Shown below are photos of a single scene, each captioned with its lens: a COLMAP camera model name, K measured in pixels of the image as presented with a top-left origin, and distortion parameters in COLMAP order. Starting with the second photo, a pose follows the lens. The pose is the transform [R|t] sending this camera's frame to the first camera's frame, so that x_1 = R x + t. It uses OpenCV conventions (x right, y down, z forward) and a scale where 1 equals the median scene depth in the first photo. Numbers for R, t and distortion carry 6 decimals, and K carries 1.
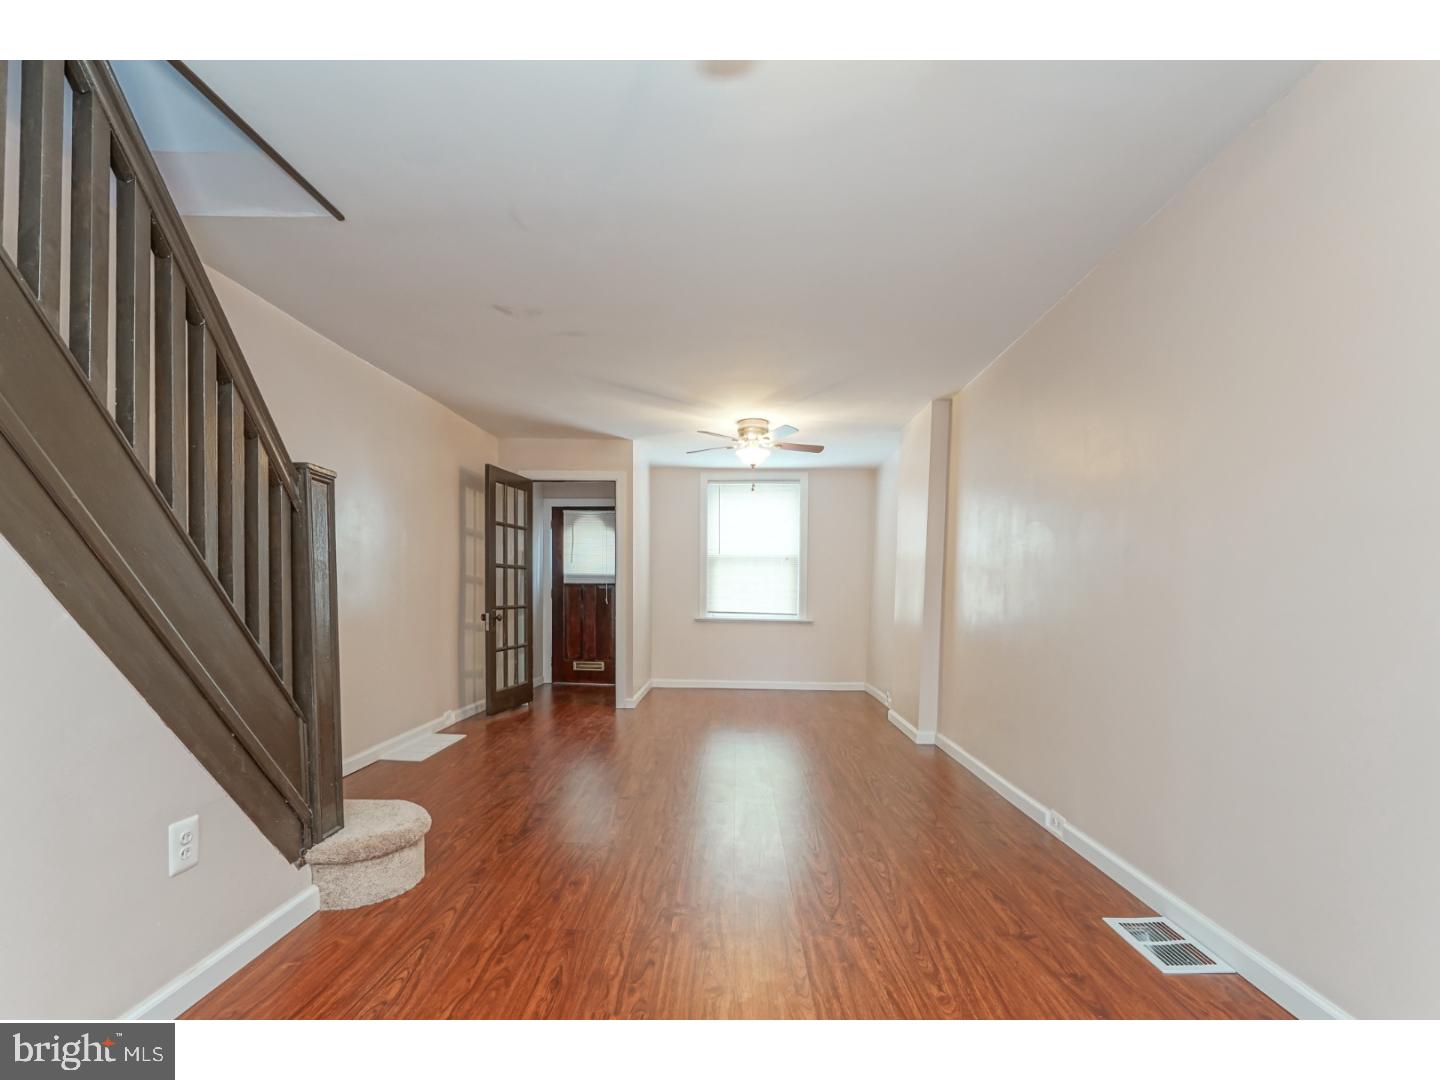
lens RADIAL K [[653.5, 0, 692.4], [0, 653.5, 597.6], [0, 0, 1]] dist [-0.000137, 0.000322]
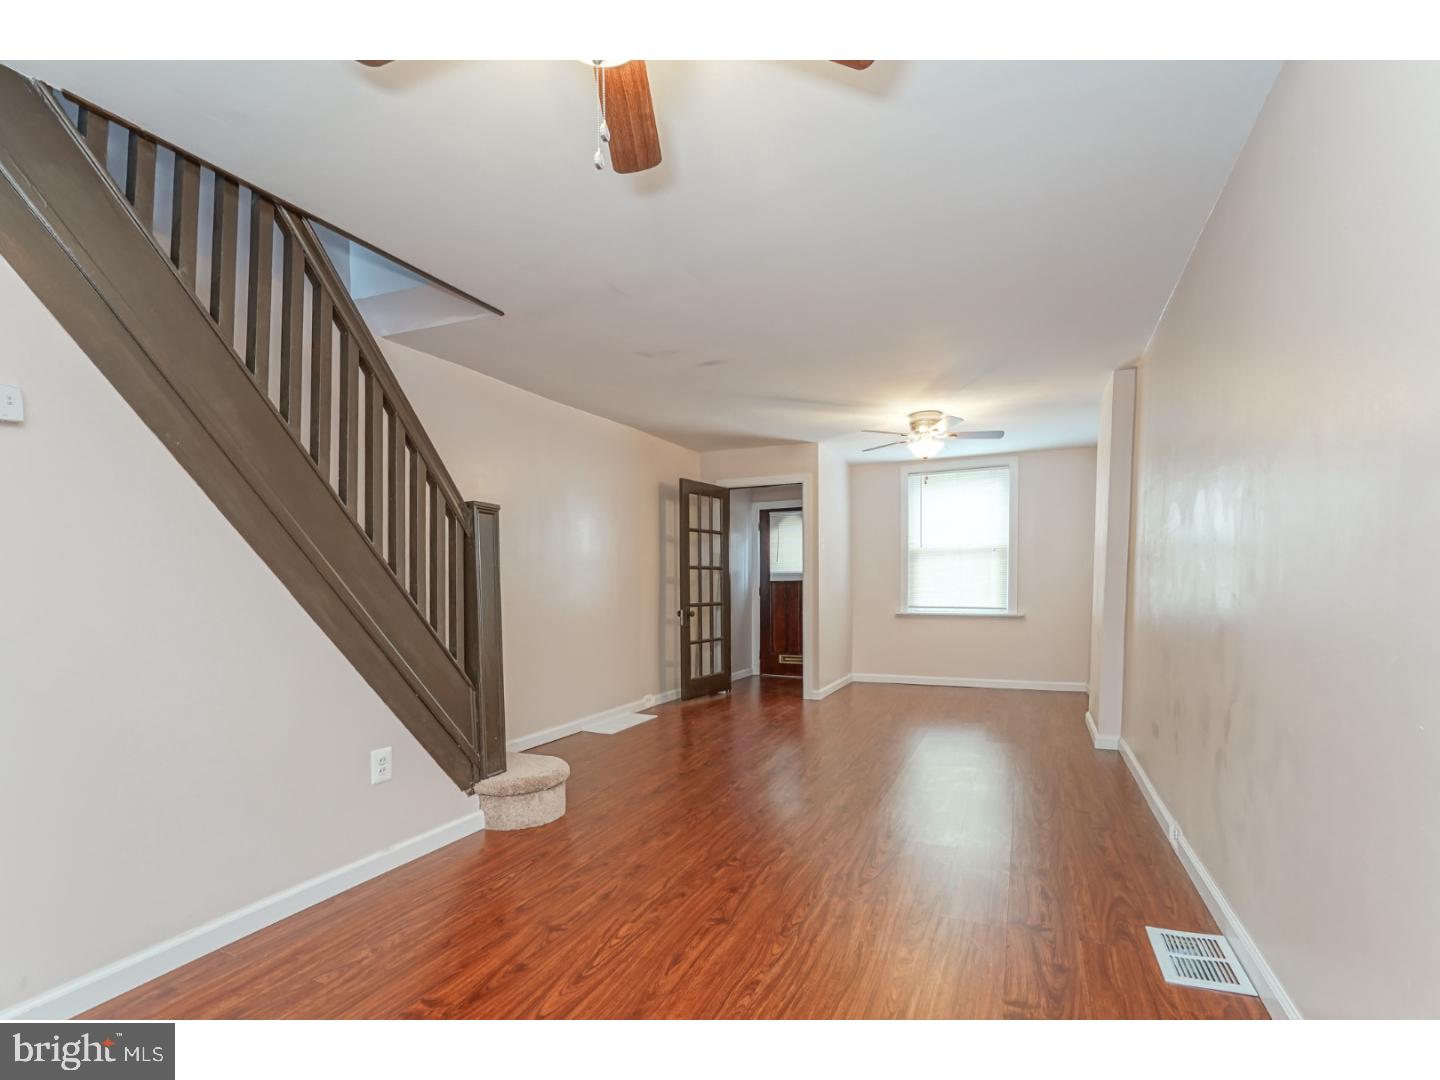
lens RADIAL K [[658.1, 0, 717.2], [0, 658.1, 593.8], [0, 0, 1]] dist [-0.001296, -0.000101]
pose [[0.933365, -0.017300, -0.358512, 0.148609], [0.017445, 0.999844, -0.002831, 0.000155], [0.358505, -0.003612, 0.933521, -0.041286]]
